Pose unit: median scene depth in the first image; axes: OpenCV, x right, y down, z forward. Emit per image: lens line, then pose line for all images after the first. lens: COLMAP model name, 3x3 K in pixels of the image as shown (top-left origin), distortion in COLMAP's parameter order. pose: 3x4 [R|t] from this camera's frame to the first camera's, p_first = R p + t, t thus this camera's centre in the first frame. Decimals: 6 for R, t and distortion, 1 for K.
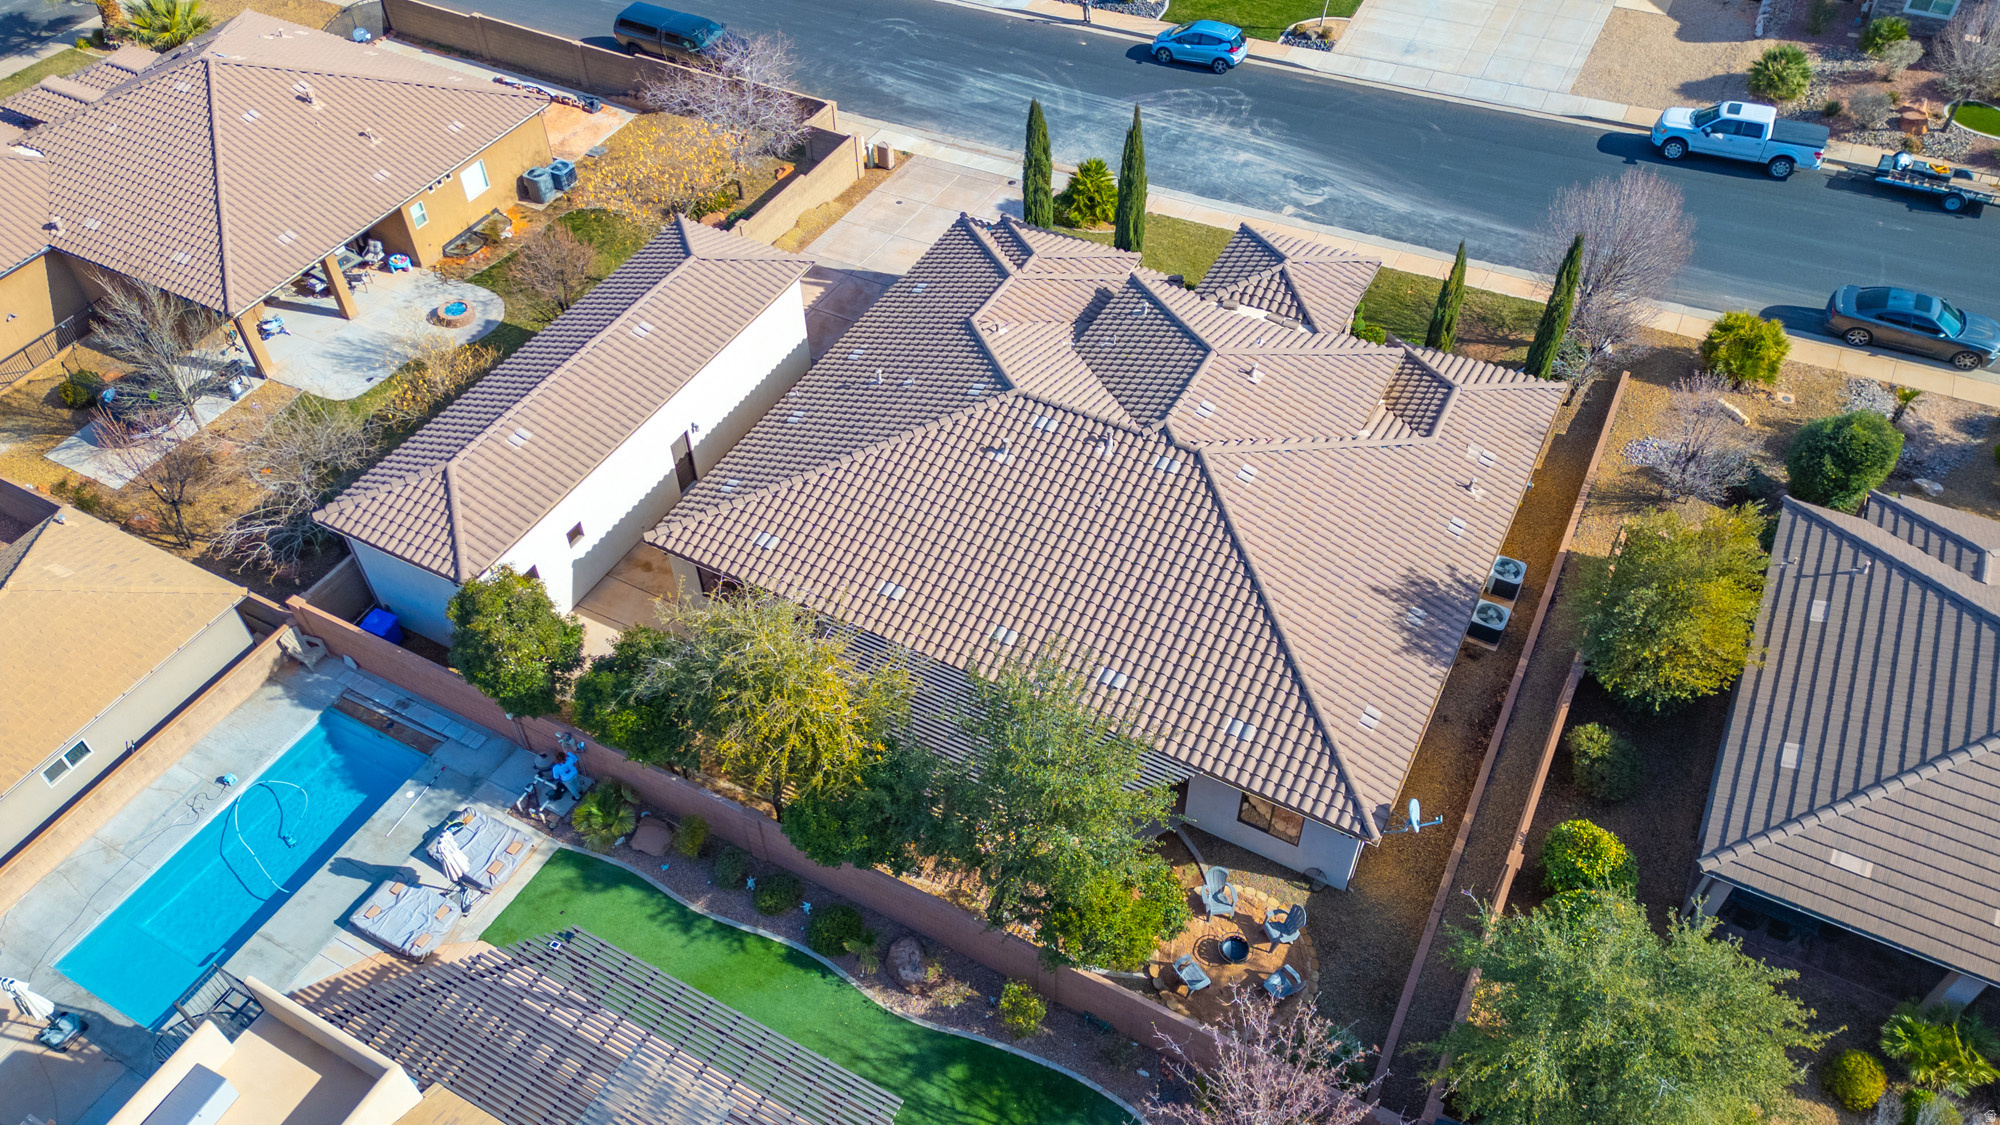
lens RADIAL K [[1411.4, 0, 978.5], [0, 1411.4, 553.9], [0, 0, 1]] dist [0.105434, -0.107783]
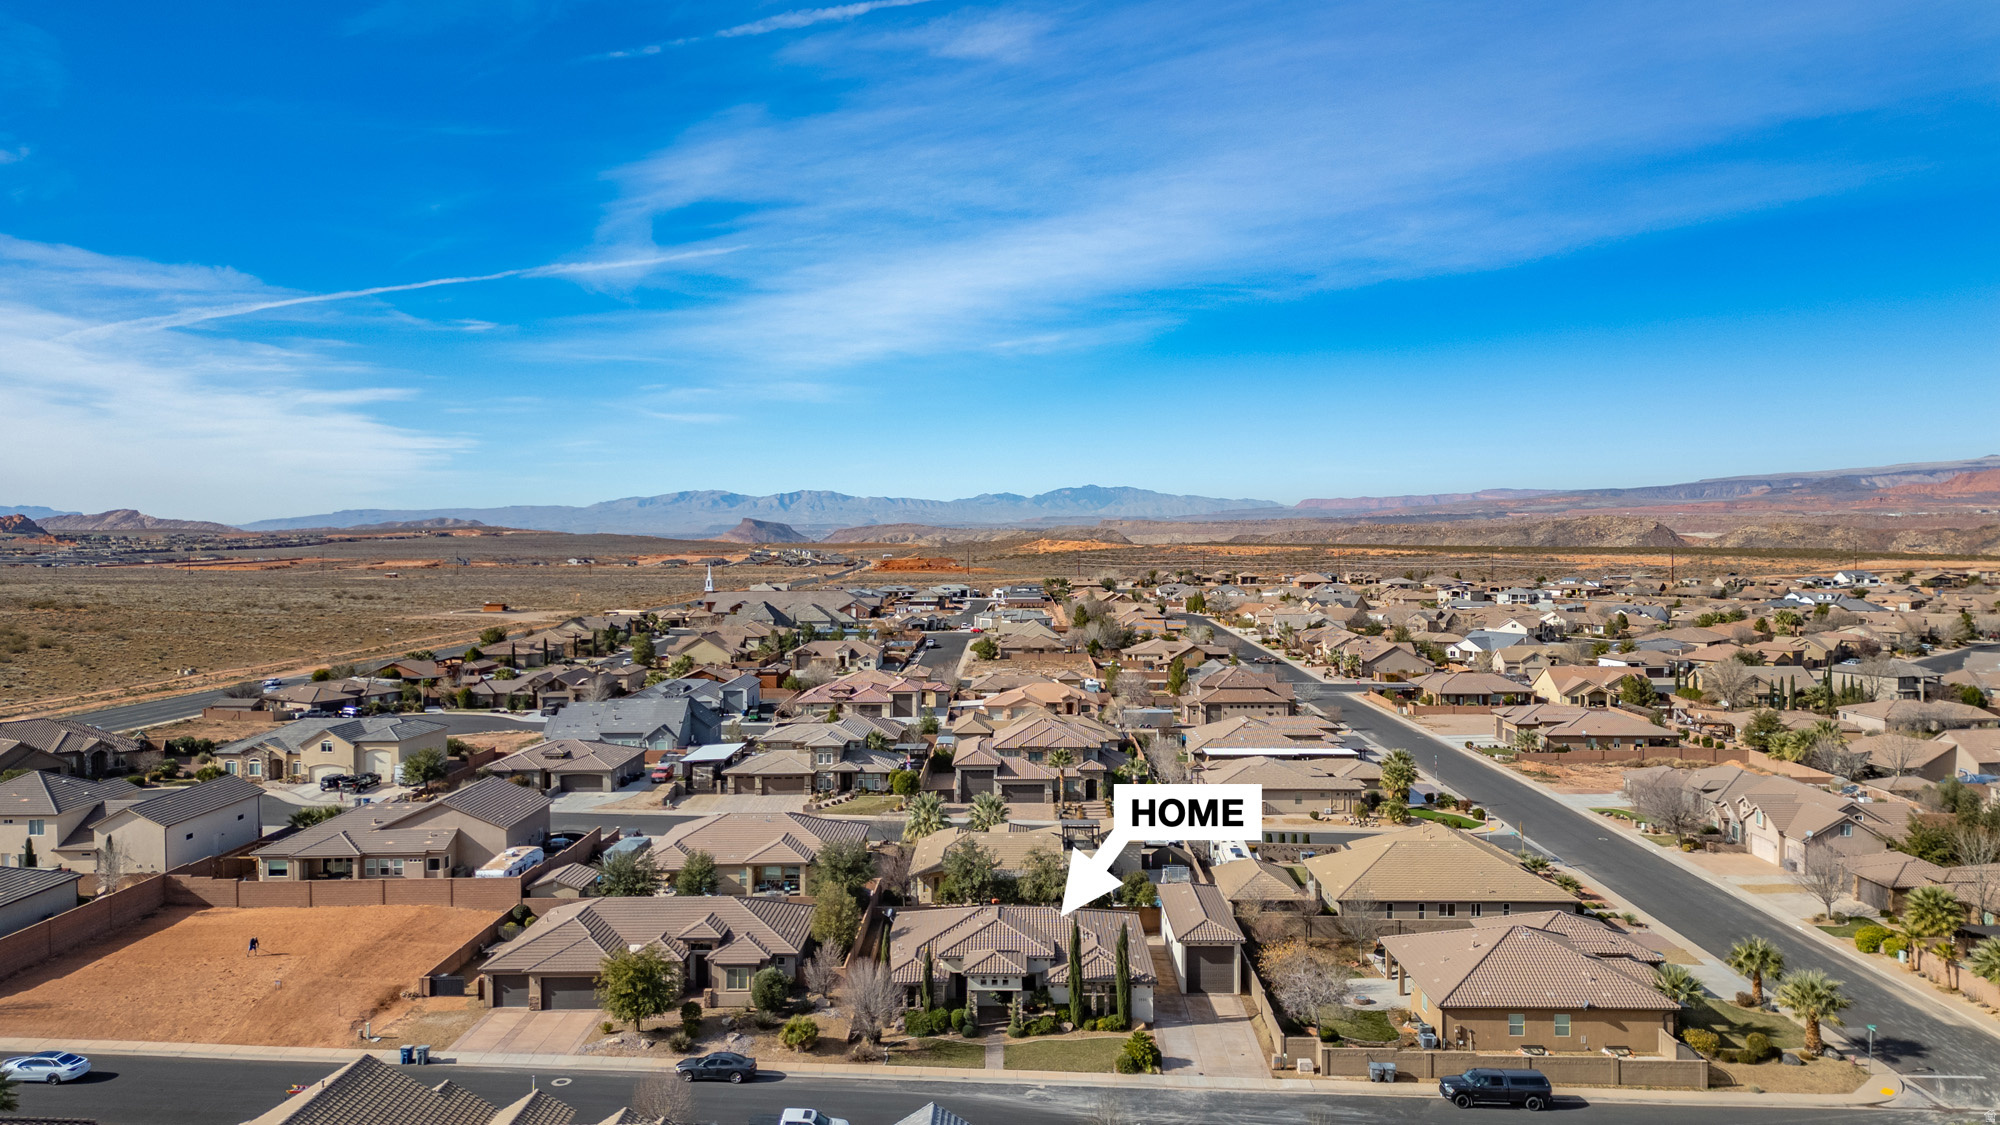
lens RADIAL K [[1423.4, 0, 1000.0], [0, 1423.4, 562.5], [0, 0, 1]] dist [0.073450, -0.079690]
pose [[-0.887777, 0.034141, -0.459006, 1.317513], [-0.318659, 0.674009, 0.666460, -2.292886], [0.332128, 0.737934, -0.587490, 1.975464]]
